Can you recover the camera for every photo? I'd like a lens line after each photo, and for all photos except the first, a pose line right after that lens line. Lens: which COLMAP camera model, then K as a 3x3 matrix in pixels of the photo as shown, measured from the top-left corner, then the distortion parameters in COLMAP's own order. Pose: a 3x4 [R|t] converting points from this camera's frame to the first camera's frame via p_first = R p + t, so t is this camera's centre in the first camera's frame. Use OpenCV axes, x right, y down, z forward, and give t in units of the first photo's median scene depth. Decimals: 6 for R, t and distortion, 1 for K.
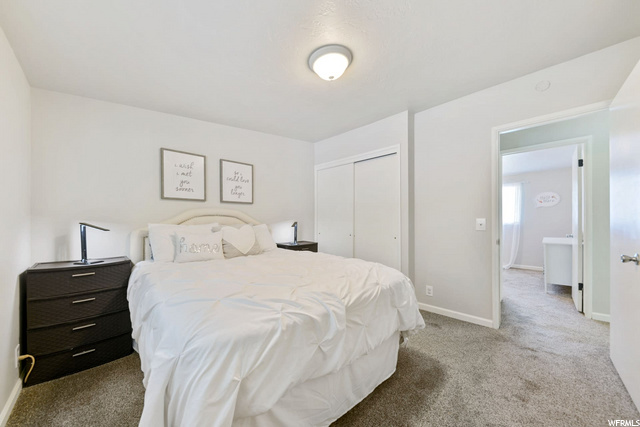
lens RADIAL K [[222.6, 0, 320.2], [0, 222.6, 220.8], [0, 0, 1]] dist [-0.000038, 0.000023]
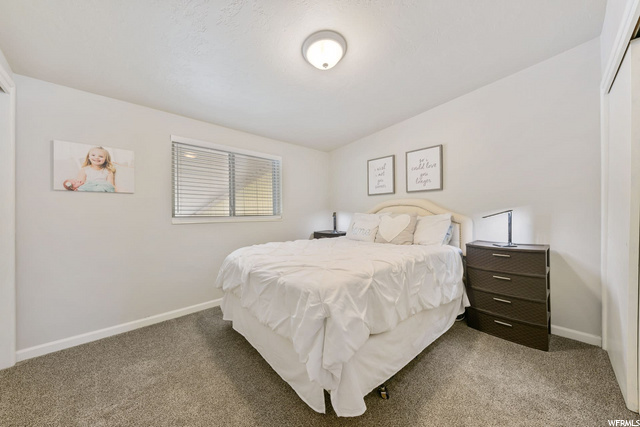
lens RADIAL K [[222.6, 0, 320.1], [0, 222.6, 211.3], [0, 0, 1]] dist [-0.000038, 0.000023]
pose [[-0.034376, 0.002527, -0.999406, 0.629887], [0.013654, 0.999905, 0.002058, -0.001866], [0.999316, -0.013575, -0.034407, 0.618954]]
